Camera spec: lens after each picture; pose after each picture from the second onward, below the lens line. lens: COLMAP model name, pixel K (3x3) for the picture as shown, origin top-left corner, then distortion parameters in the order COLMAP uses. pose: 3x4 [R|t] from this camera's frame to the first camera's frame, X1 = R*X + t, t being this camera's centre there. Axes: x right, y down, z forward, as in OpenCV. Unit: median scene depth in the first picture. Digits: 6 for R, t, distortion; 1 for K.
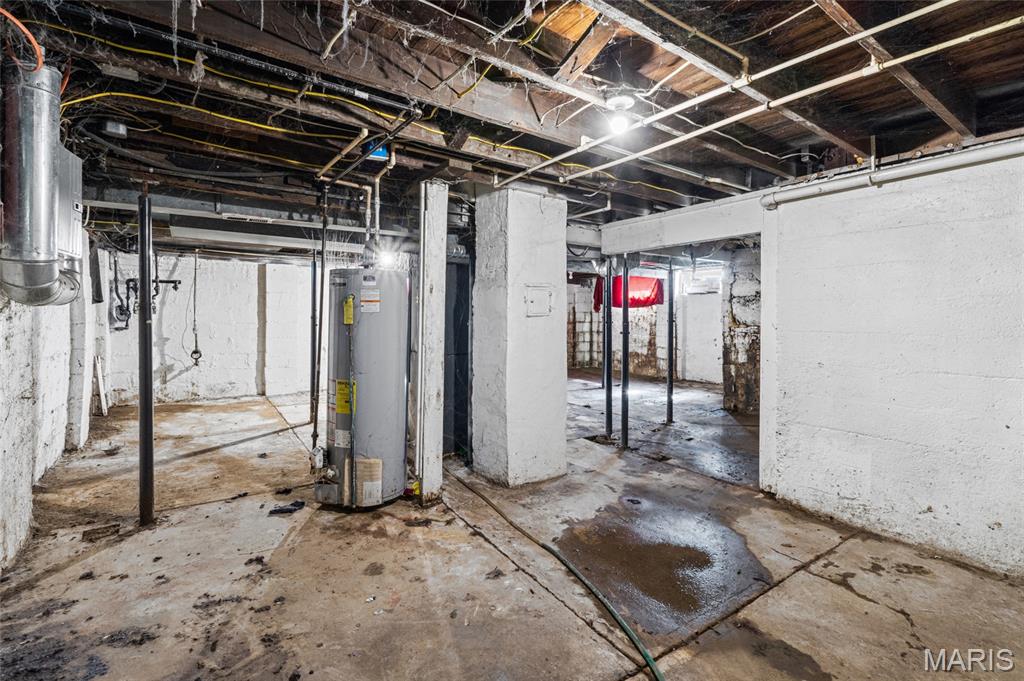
lens RADIAL K [[459.6, 0, 501.6], [0, 459.6, 312.1], [0, 0, 1]] dist [-0.003775, -0.000520]
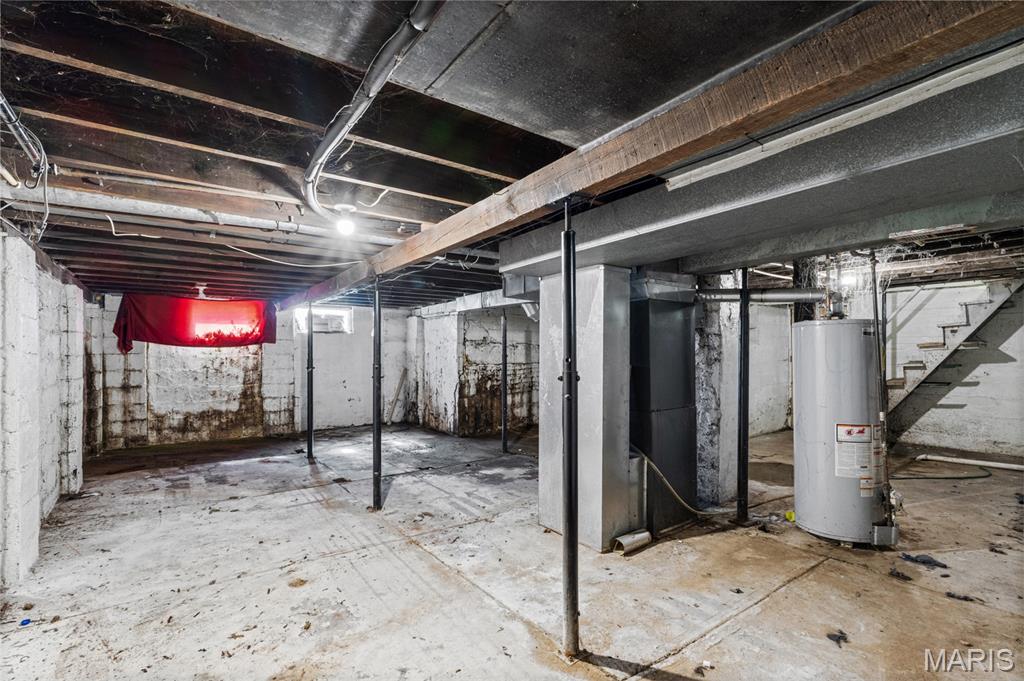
lens RADIAL K [[459.6, 0, 510.3], [0, 459.6, 346.7], [0, 0, 1]] dist [-0.003775, -0.000520]
pose [[-0.021093, 0.004710, 0.999766, -0.684350], [-0.000501, 0.999989, -0.004721, -0.011707], [-0.999777, -0.000600, -0.021090, 0.912928]]
